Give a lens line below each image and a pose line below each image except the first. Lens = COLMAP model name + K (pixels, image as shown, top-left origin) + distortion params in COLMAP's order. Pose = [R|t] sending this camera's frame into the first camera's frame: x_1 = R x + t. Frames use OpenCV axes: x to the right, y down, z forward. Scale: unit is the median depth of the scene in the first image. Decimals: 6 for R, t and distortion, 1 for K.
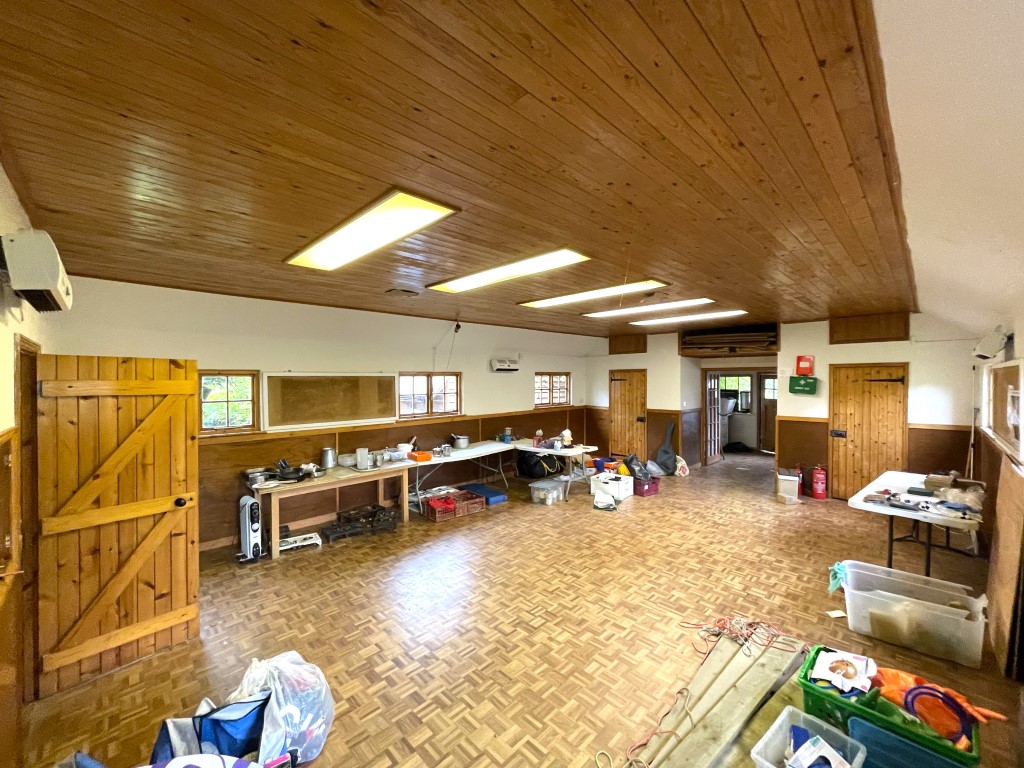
lens RADIAL K [[413.1, 0, 513.1], [0, 413.1, 382.7], [0, 0, 1]] dist [-0.001255, 0.000005]
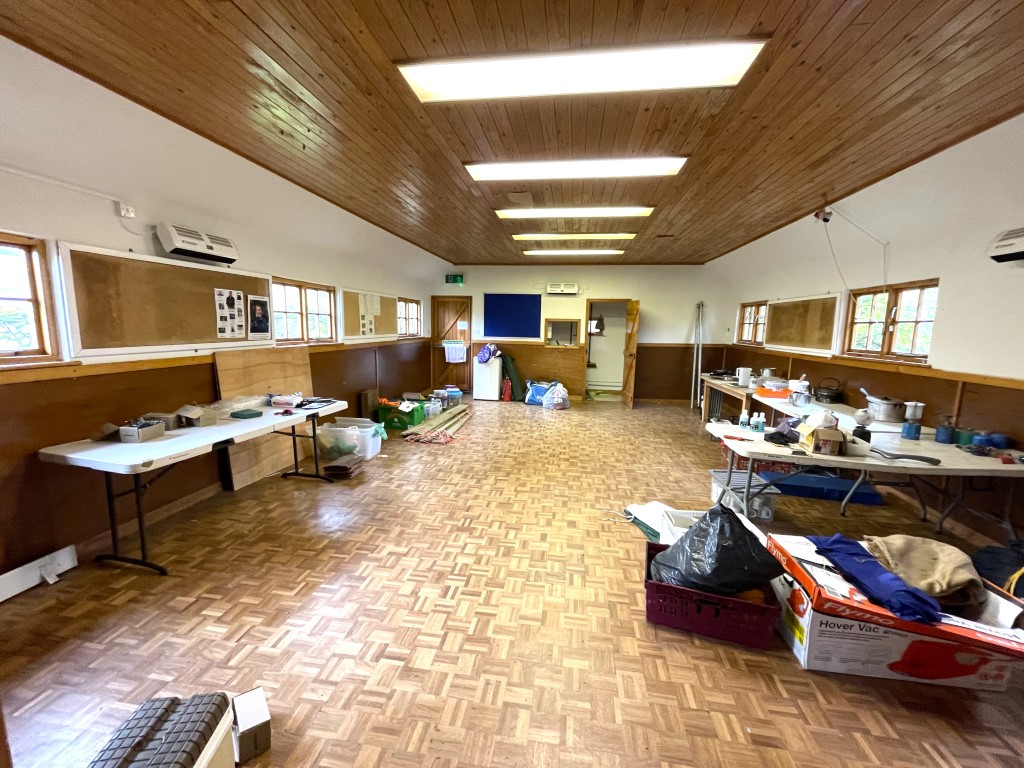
lens RADIAL K [[413.1, 0, 511.7], [0, 413.1, 381.1], [0, 0, 1]] dist [-0.001255, 0.000005]
pose [[-0.801978, 0.070703, -0.593154, 0.834763], [-0.017423, 0.989780, 0.141538, 0.051810], [0.597099, 0.123845, -0.792550, 1.587718]]
